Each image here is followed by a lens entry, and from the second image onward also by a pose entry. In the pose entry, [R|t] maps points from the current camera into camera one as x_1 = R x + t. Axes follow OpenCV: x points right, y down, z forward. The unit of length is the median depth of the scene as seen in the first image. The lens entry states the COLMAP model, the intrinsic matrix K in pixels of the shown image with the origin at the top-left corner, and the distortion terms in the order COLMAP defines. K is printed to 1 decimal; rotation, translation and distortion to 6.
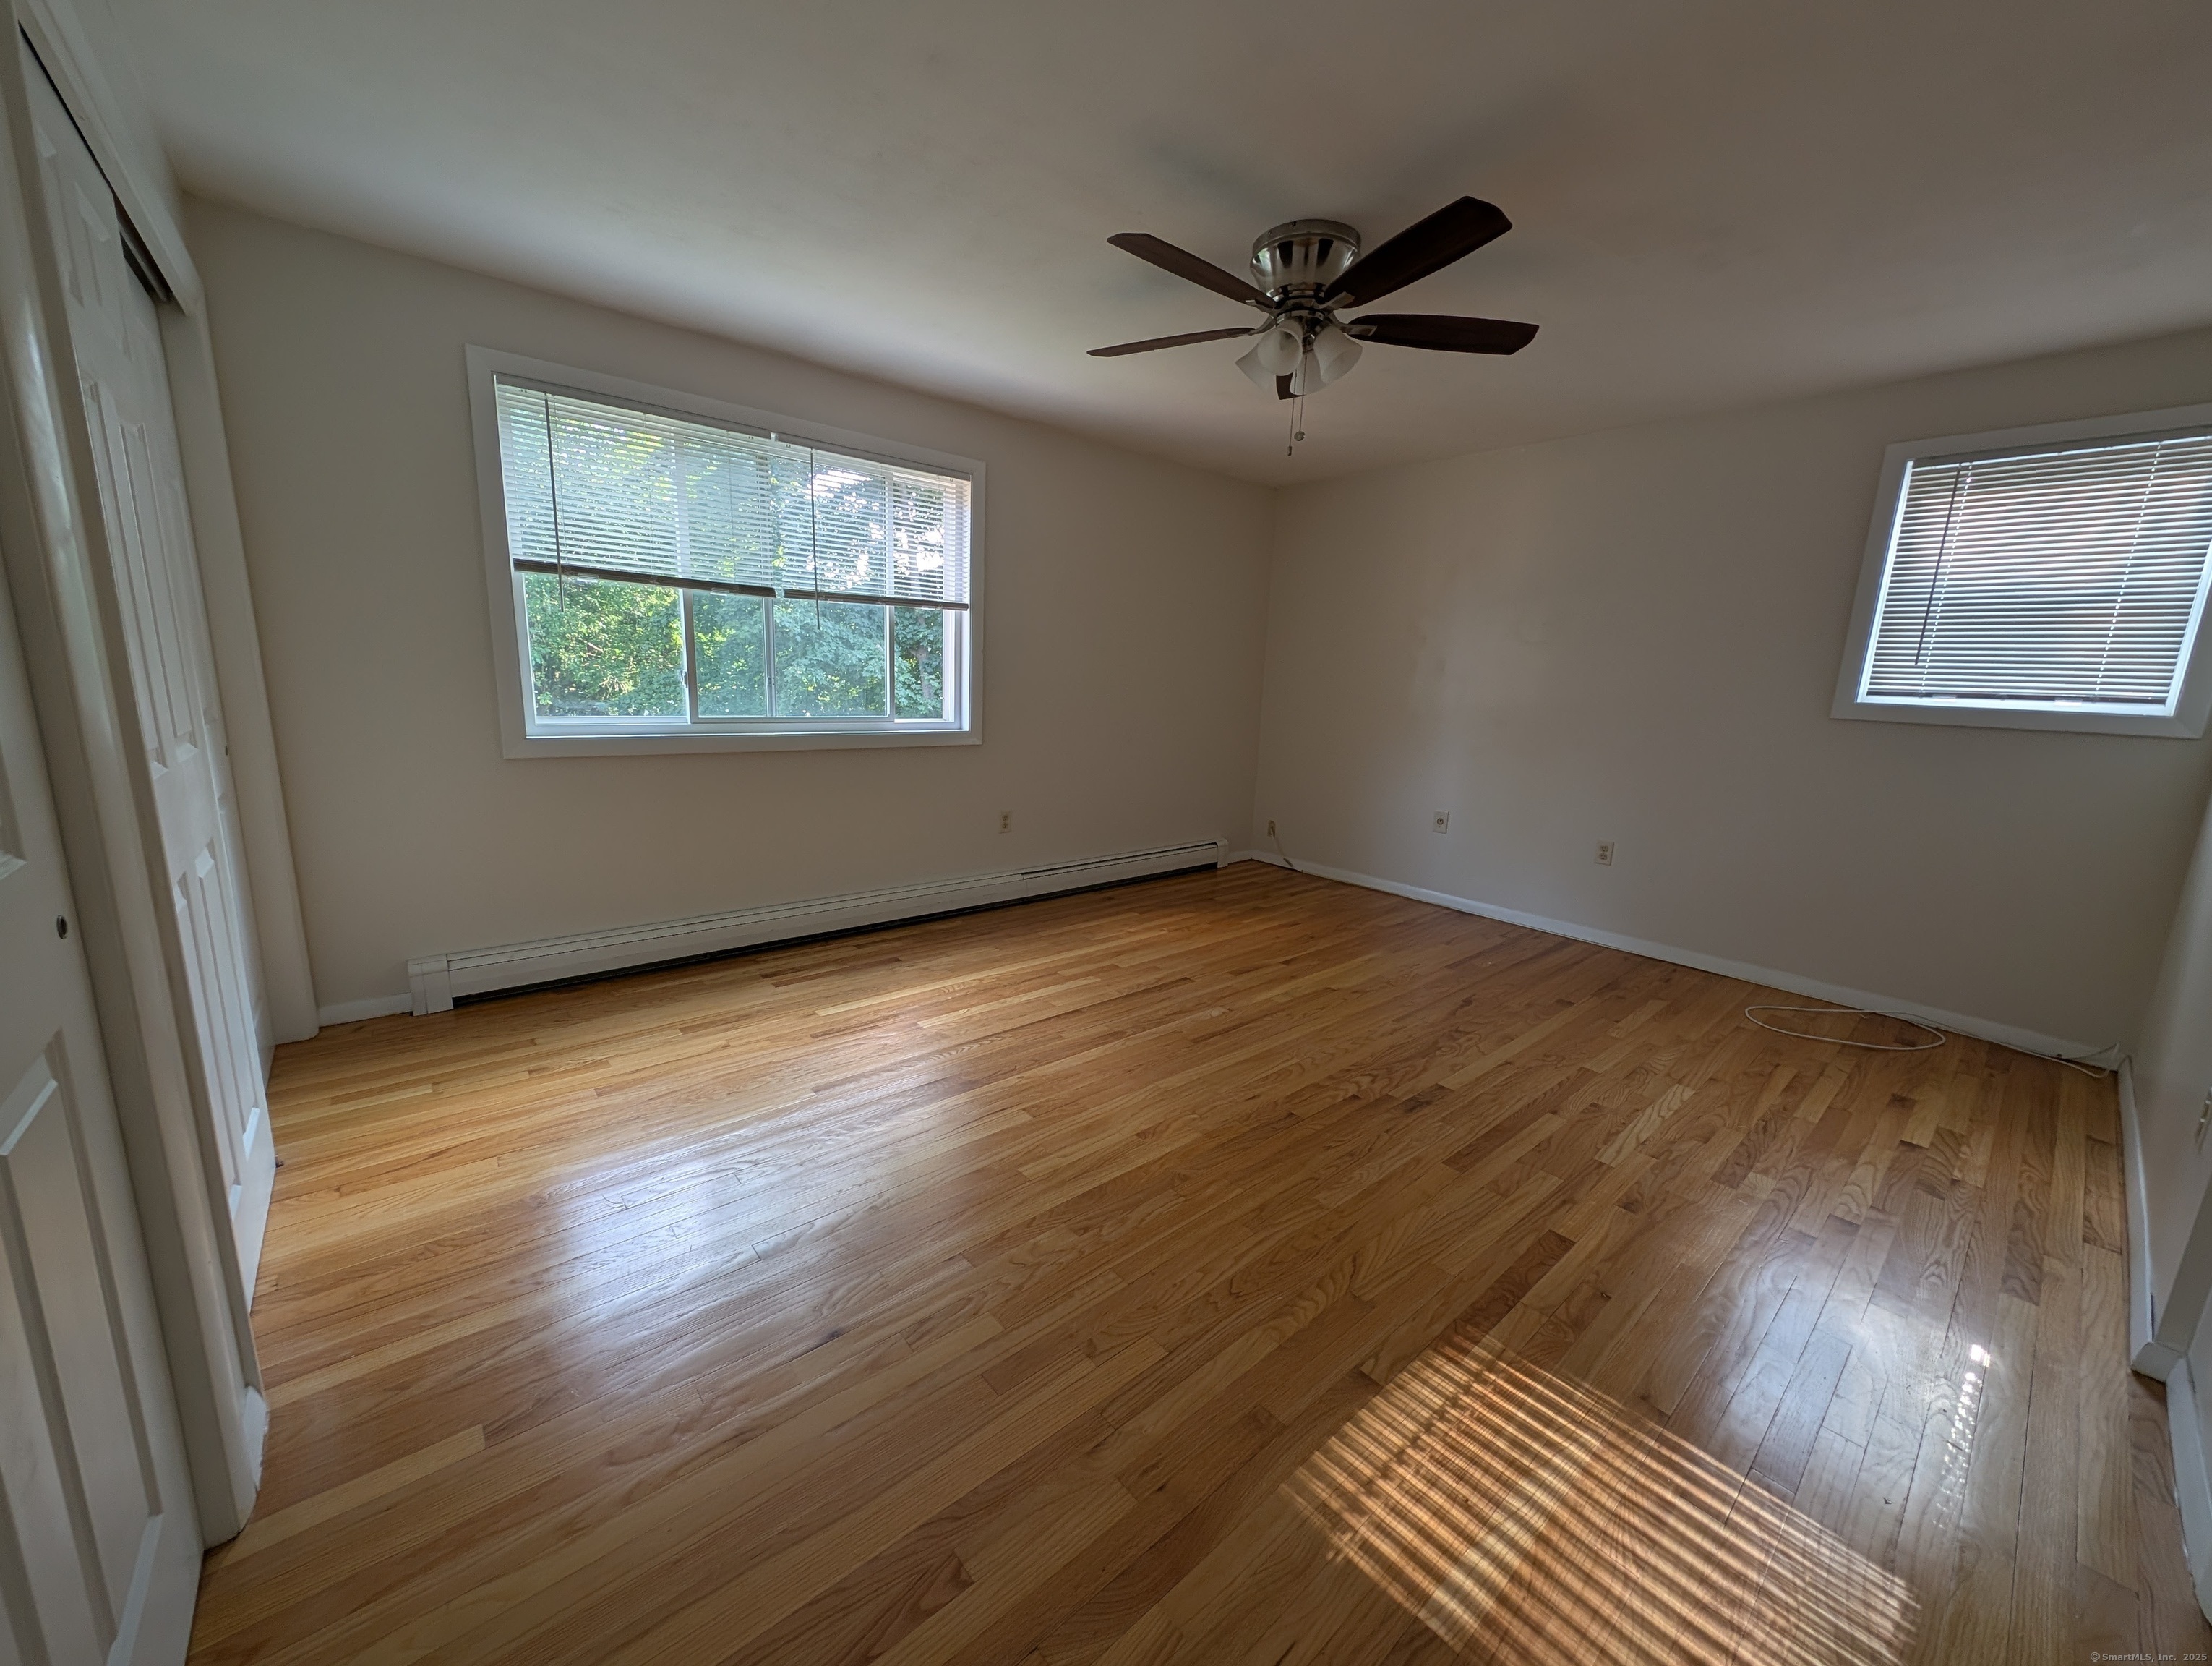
lens RADIAL K [[850.0, 0, 1097.3], [0, 850.0, 837.7], [0, 0, 1]] dist [0.011697, -0.001541]
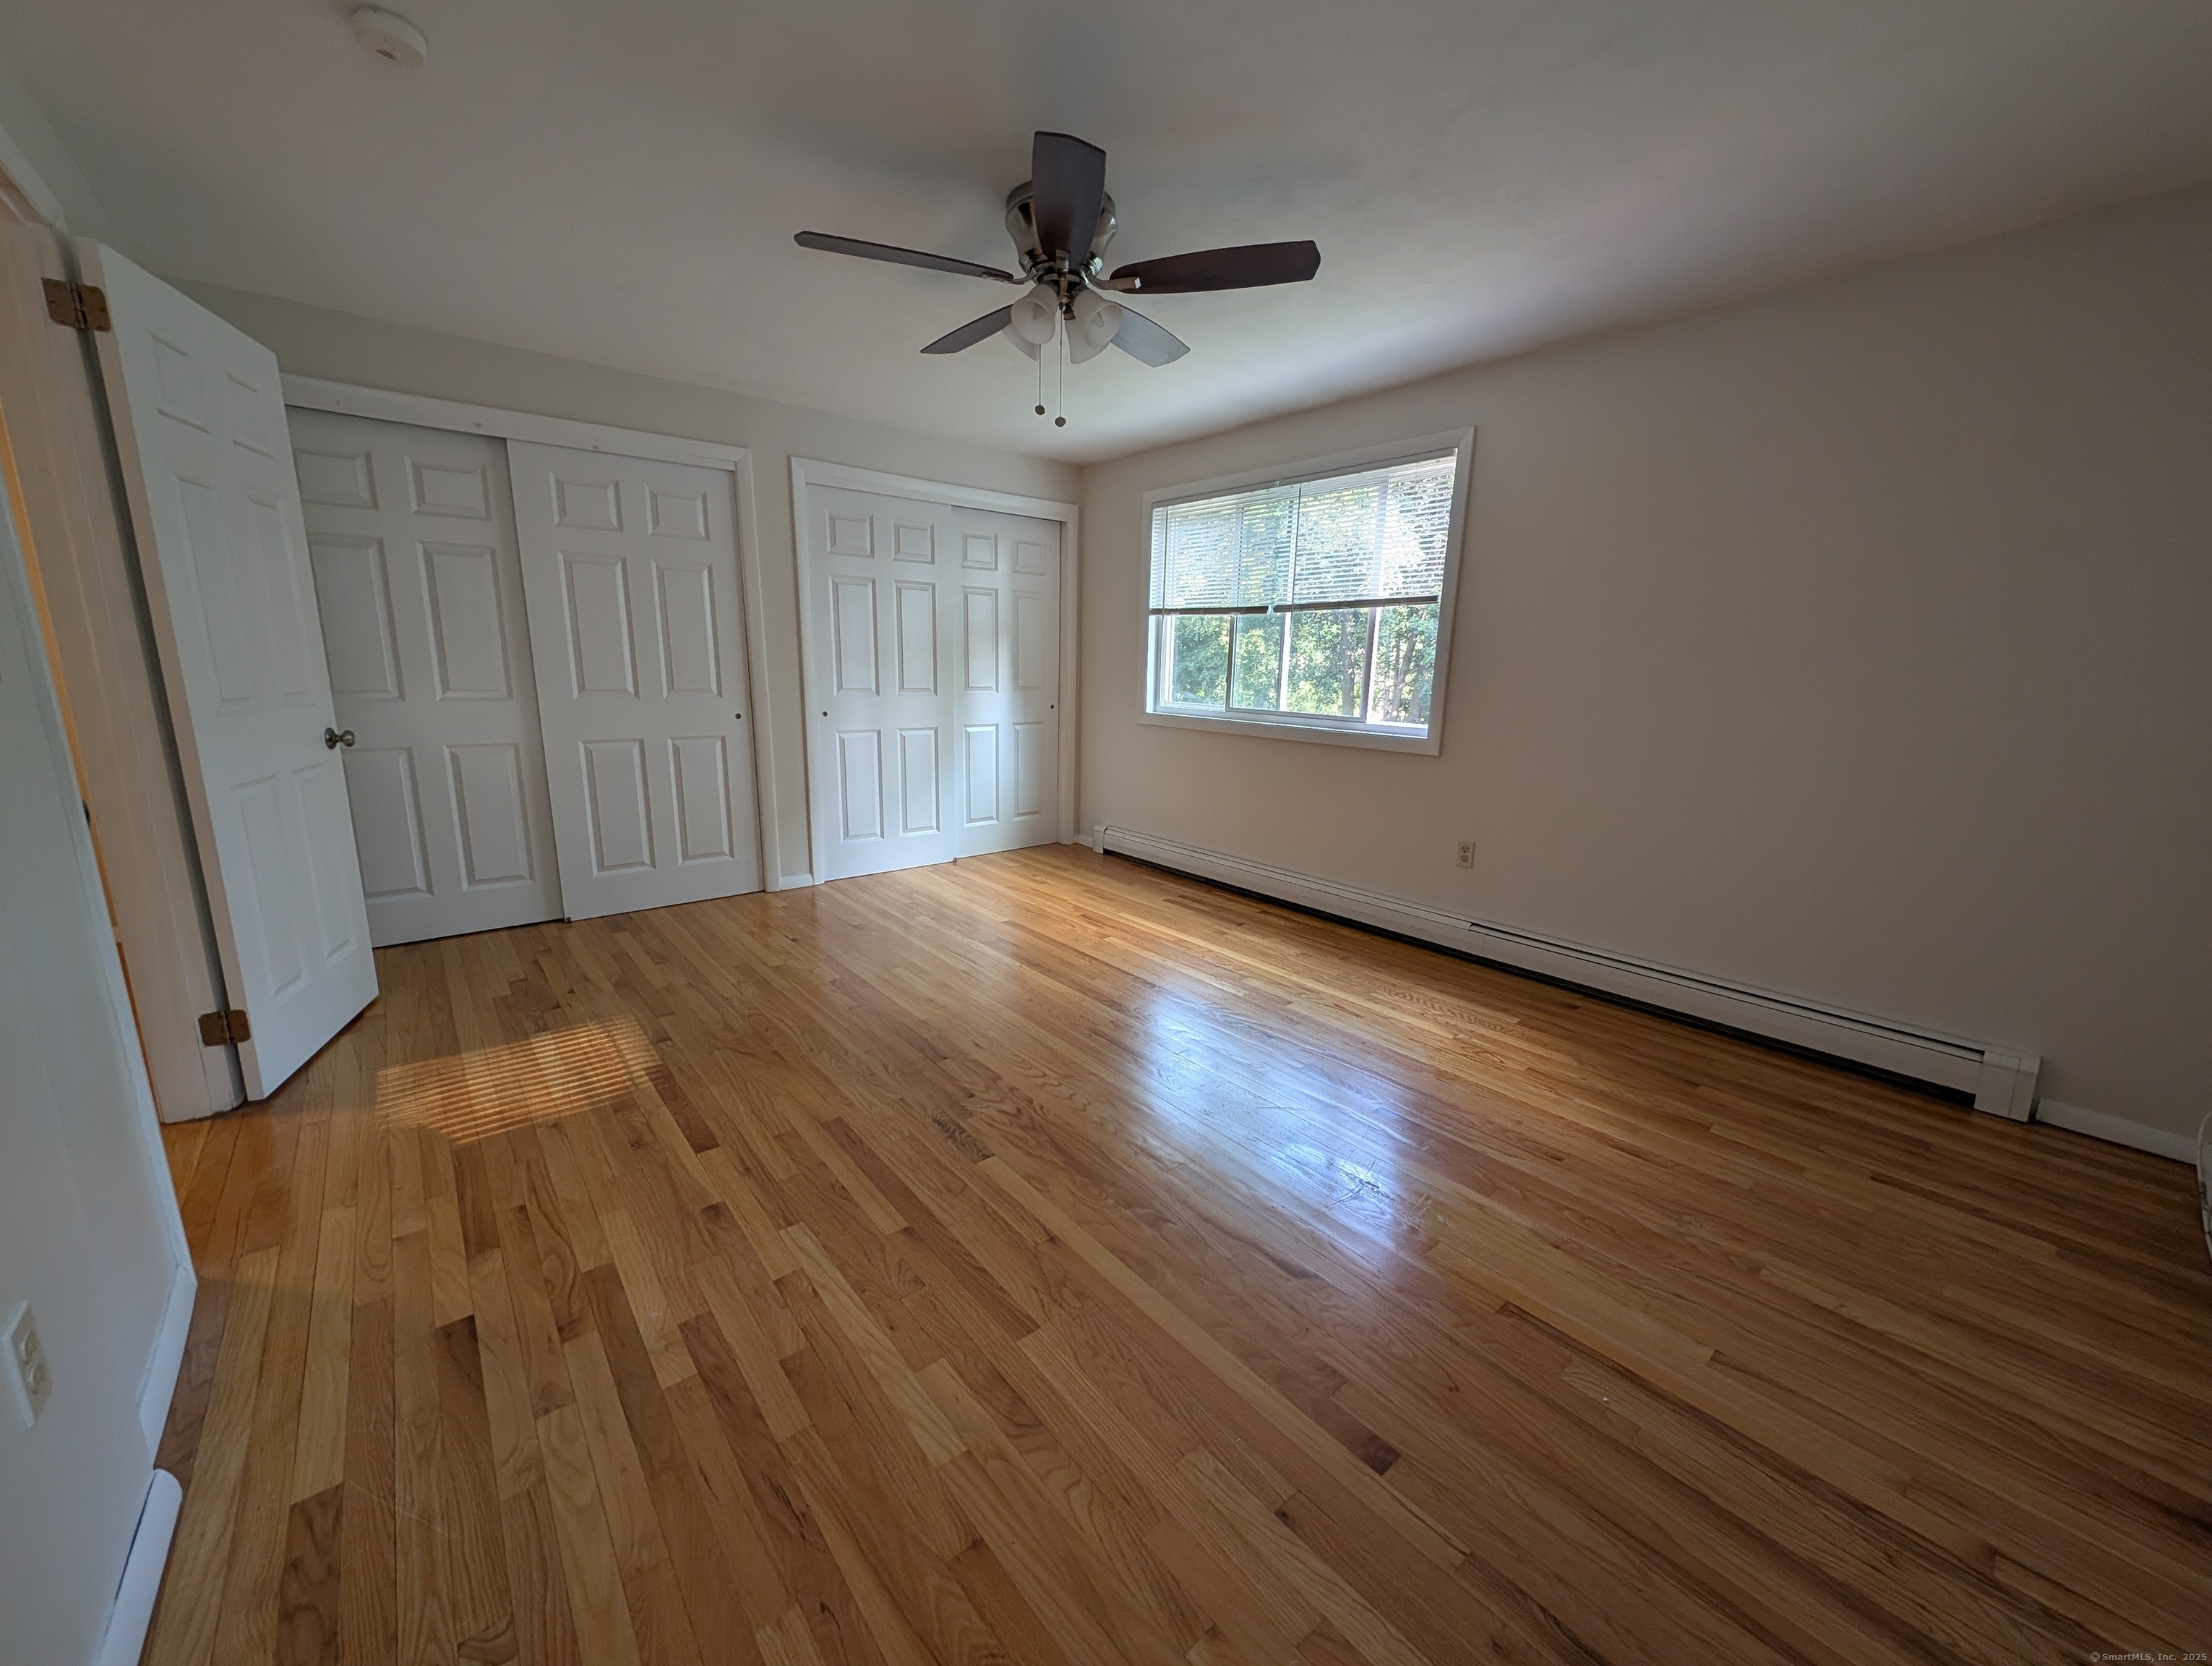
lens RADIAL K [[850.0, 0, 1097.6], [0, 850.0, 831.5], [0, 0, 1]] dist [0.011697, -0.001541]
pose [[-0.022350, 0.160932, -0.986712, 0.882537], [-0.216781, 0.962697, 0.161925, -0.119550], [0.975964, 0.217520, 0.013371, 0.791388]]
